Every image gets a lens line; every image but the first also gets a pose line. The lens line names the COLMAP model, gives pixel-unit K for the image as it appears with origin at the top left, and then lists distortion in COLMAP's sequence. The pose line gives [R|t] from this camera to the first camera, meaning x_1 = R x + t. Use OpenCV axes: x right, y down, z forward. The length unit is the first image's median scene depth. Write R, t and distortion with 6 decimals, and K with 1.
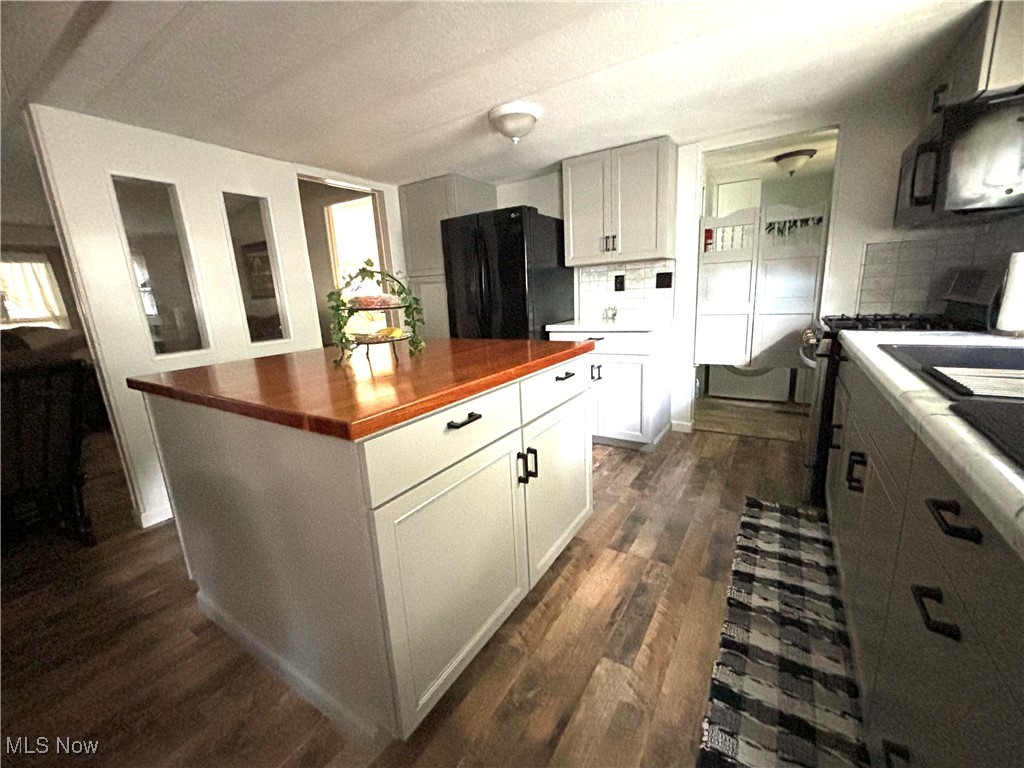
lens RADIAL K [[409.7, 0, 511.8], [0, 409.7, 386.2], [0, 0, 1]] dist [-0.001274, 0.000284]
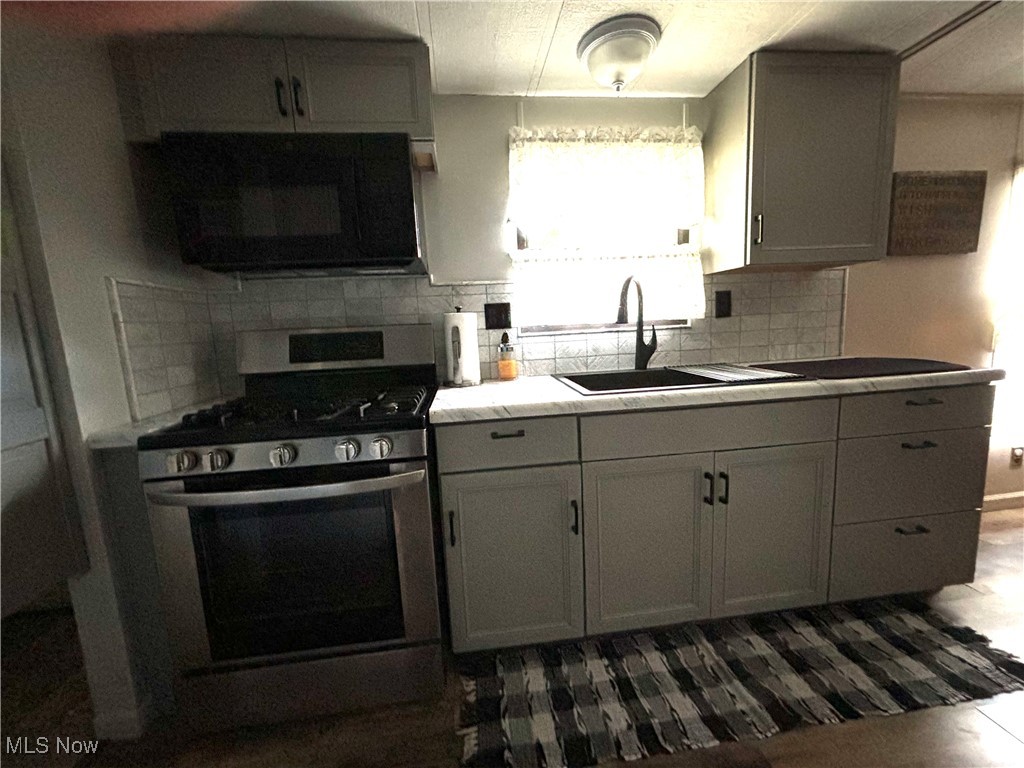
lens RADIAL K [[409.7, 0, 506.7], [0, 409.7, 381.8], [0, 0, 1]] dist [-0.001274, 0.000284]
pose [[-0.629089, -0.025423, 0.776917, 0.197057], [0.254840, 0.937483, 0.237027, -0.253955], [-0.734373, 0.347101, -0.583282, 1.082059]]
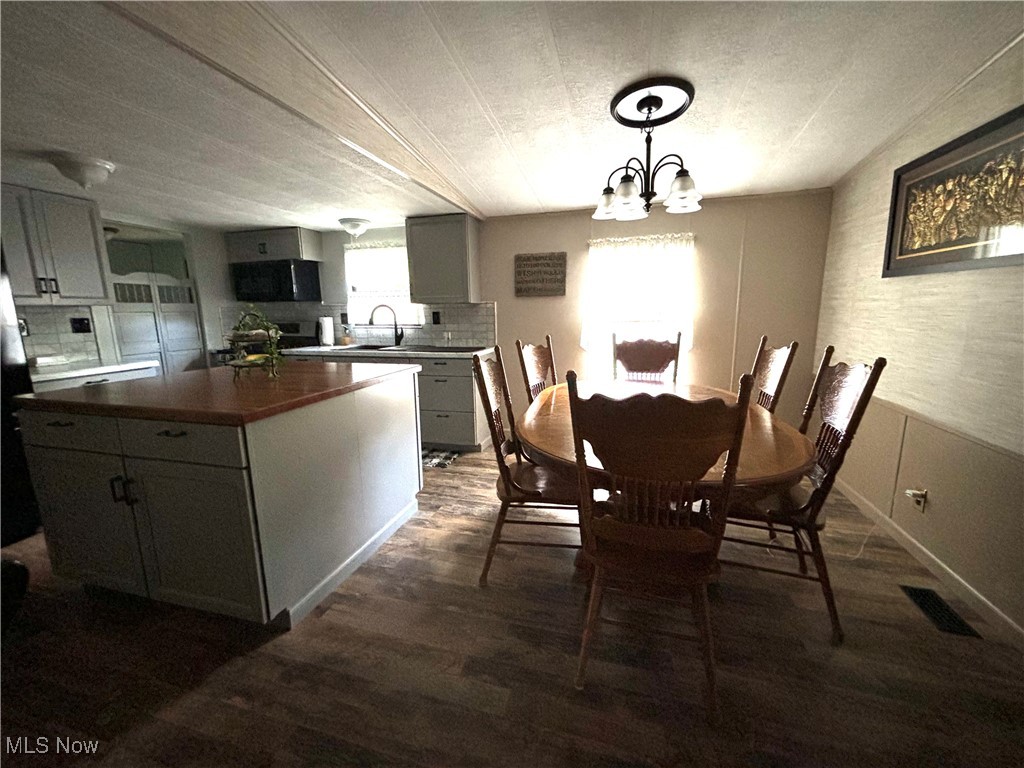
lens RADIAL K [[409.7, 0, 510.2], [0, 409.7, 385.8], [0, 0, 1]] dist [-0.001274, 0.000284]
pose [[-0.287077, -0.122202, 0.950081, -1.313266], [0.243557, 0.949922, 0.195775, -0.073497], [-0.926427, 0.287602, -0.242938, 0.411006]]
